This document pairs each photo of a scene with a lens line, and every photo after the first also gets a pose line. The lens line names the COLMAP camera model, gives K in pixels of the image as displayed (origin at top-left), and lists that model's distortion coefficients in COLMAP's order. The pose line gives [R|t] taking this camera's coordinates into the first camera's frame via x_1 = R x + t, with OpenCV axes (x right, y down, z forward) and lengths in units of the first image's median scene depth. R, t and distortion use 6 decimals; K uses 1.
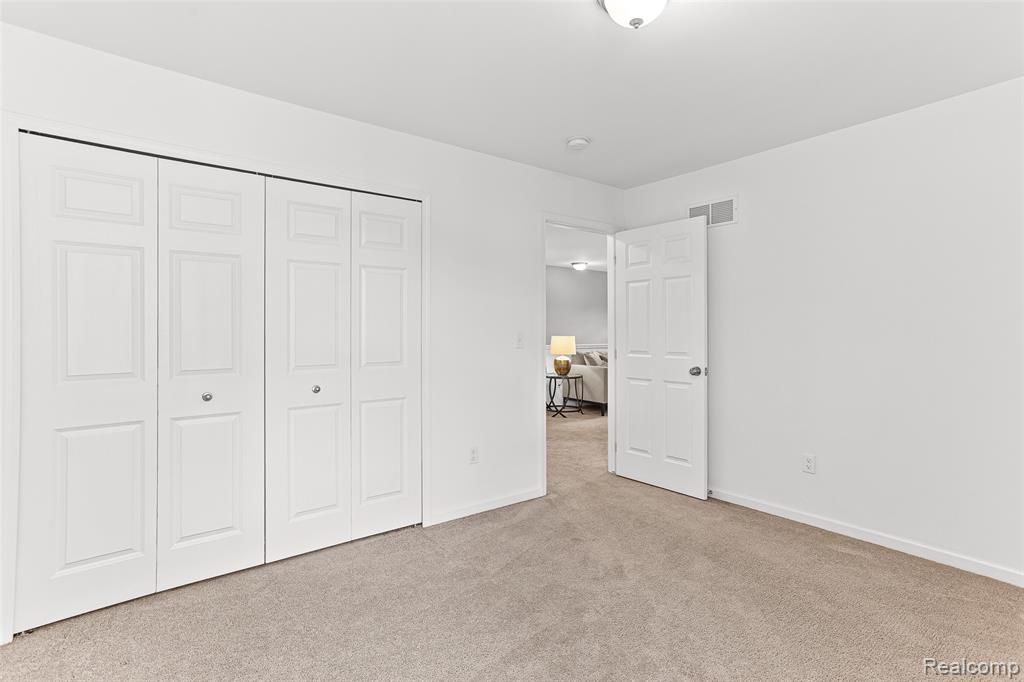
lens RADIAL K [[530.3, 0, 518.2], [0, 530.3, 341.0], [0, 0, 1]] dist [0.033199, 0.000232]
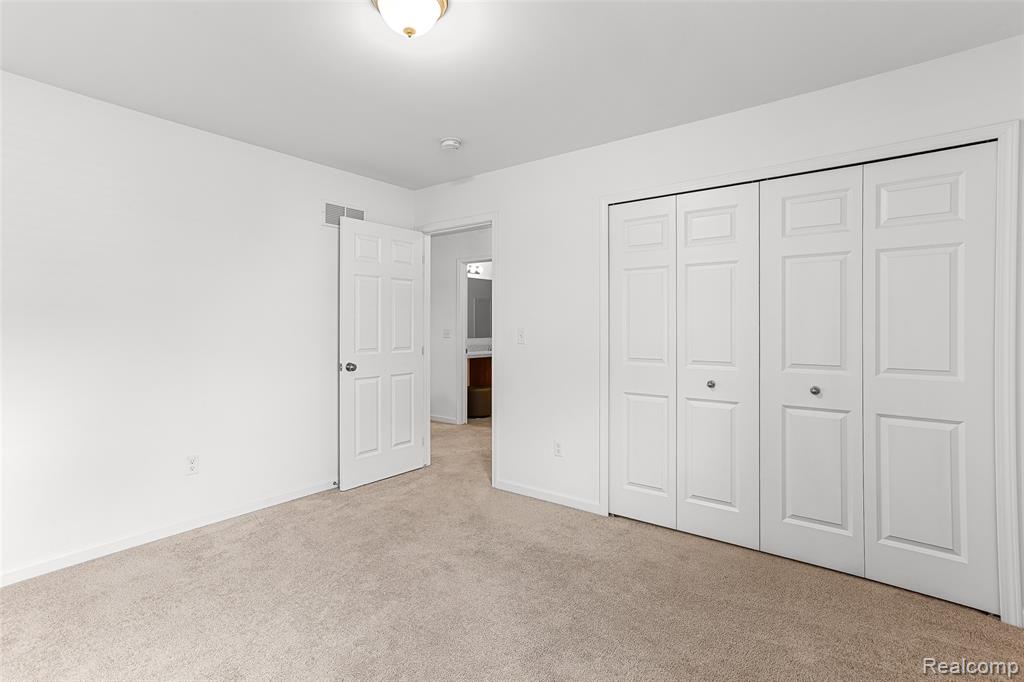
lens RADIAL K [[500.9, 0, 512.0], [0, 500.9, 331.8], [0, 0, 1]] dist [0.022476, 0.002082]
pose [[0.254921, 0.017353, -0.966806, 0.722571], [-0.027577, 0.999563, 0.010669, -0.016868], [0.966569, 0.023942, 0.255288, 0.570374]]
